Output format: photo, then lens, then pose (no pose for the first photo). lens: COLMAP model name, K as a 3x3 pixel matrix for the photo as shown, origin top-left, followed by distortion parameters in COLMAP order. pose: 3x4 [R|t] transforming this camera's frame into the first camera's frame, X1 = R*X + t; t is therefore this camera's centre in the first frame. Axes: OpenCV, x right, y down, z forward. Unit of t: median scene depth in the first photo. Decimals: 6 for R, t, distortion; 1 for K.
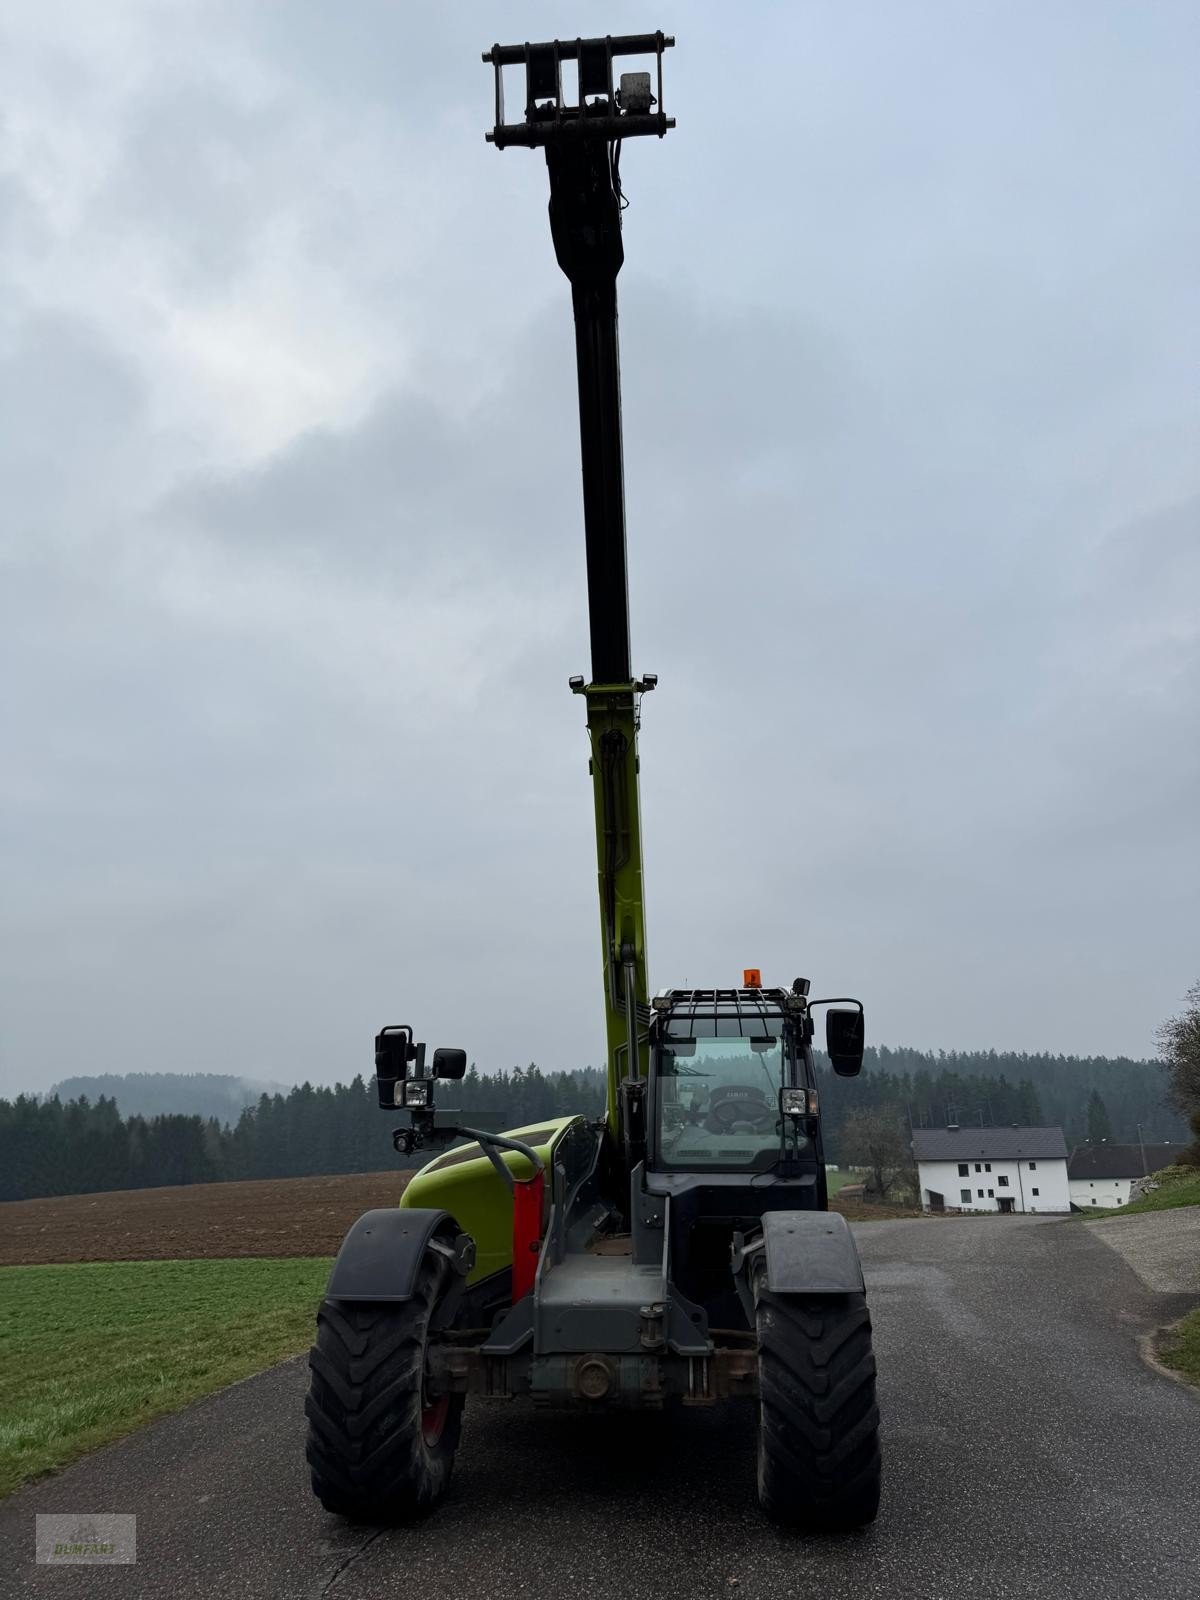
lens RADIAL K [[1128.0, 0, 606.9], [0, 1128.0, 800.5], [0, 0, 1]] dist [0.051605, -0.069815]
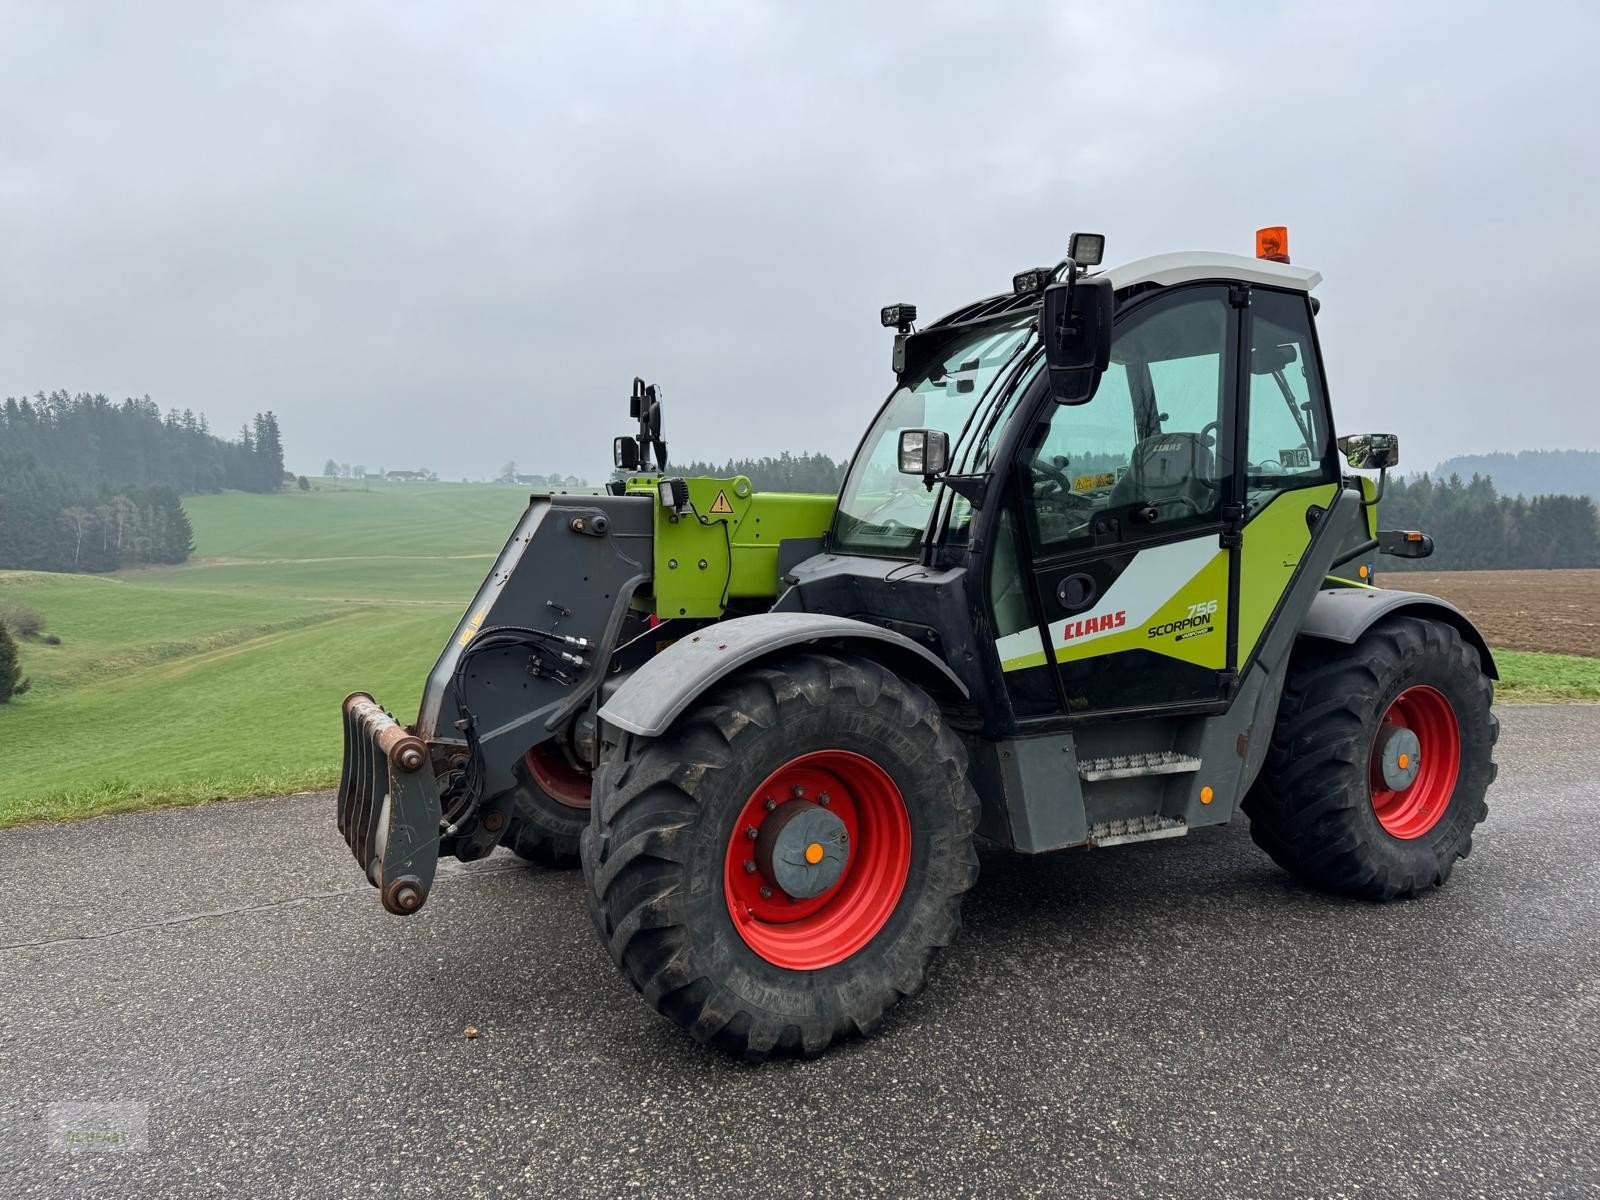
lens RADIAL K [[1128.0, 0, 793.5], [0, 1128.0, 577.5], [0, 0, 1]] dist [0.051605, -0.069815]
pose [[0.570380, 0.069697, -0.818419, 0.265635], [0.209592, 0.951059, 0.227064, 0.076783], [0.794190, -0.301047, 0.527857, 0.261342]]
